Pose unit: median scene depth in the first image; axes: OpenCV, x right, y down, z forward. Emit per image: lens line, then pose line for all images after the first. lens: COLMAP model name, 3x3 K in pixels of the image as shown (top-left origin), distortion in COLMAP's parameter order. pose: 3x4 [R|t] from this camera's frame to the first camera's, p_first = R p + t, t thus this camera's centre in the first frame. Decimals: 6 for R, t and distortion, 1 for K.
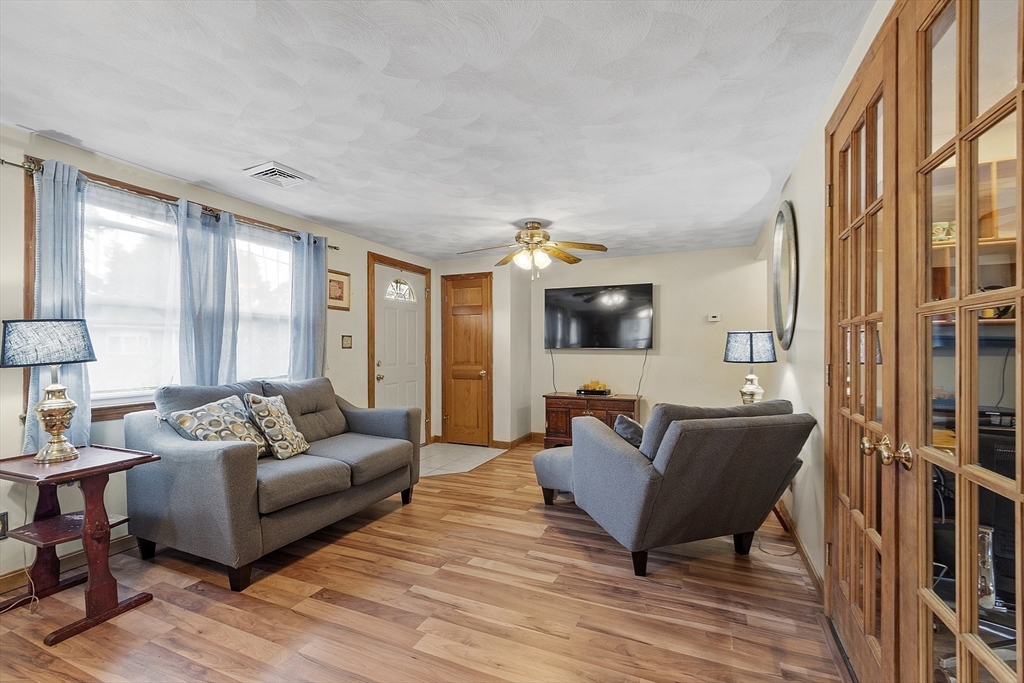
lens RADIAL K [[450.9, 0, 508.8], [0, 450.9, 349.8], [0, 0, 1]] dist [0.003092, 0.000382]
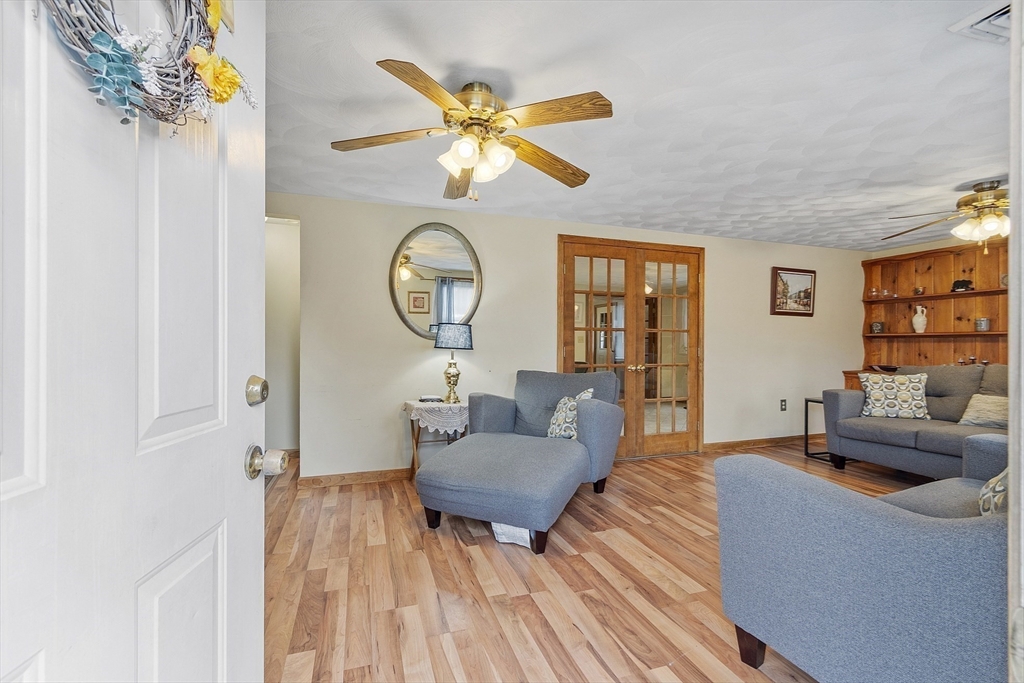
lens RADIAL K [[447.3, 0, 506.7], [0, 447.3, 349.2], [0, 0, 1]] dist [-0.000021, 0.000082]
pose [[-0.667321, -0.005769, 0.744748, -0.436336], [0.003008, 0.999941, 0.010441, 0.015269], [-0.744764, 0.009208, -0.667265, 1.634496]]
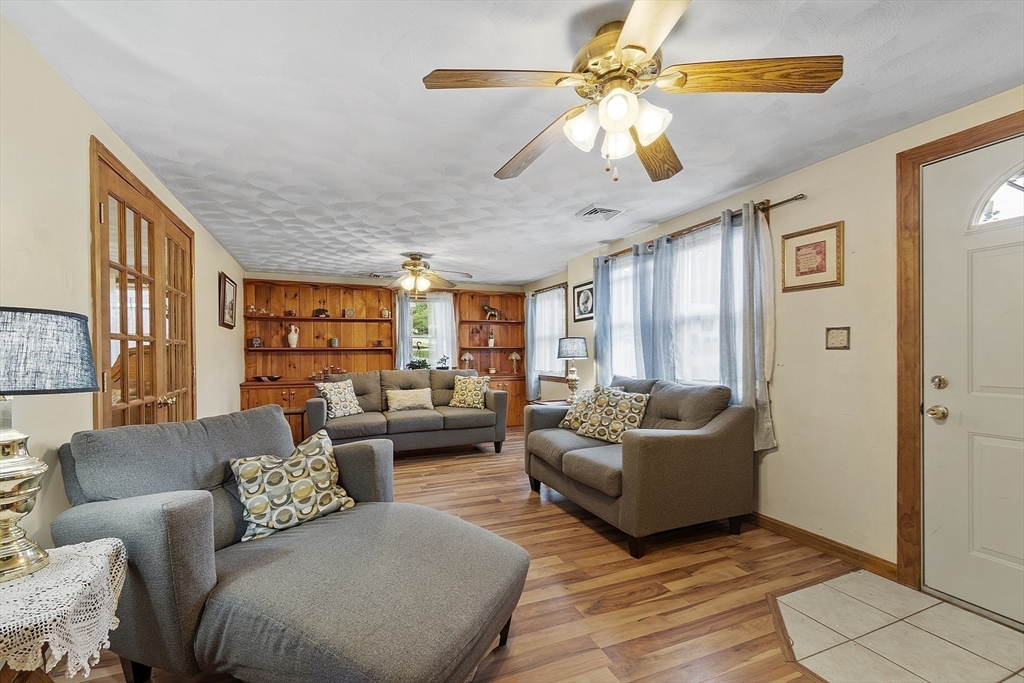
lens RADIAL K [[447.3, 0, 506.7], [0, 447.3, 349.2], [0, 0, 1]] dist [-0.000021, 0.000082]
pose [[-0.695592, 0.003971, -0.718426, 0.502778], [0.006234, 0.999980, -0.000508, -0.007289], [0.718410, -0.004832, -0.695603, 1.497279]]
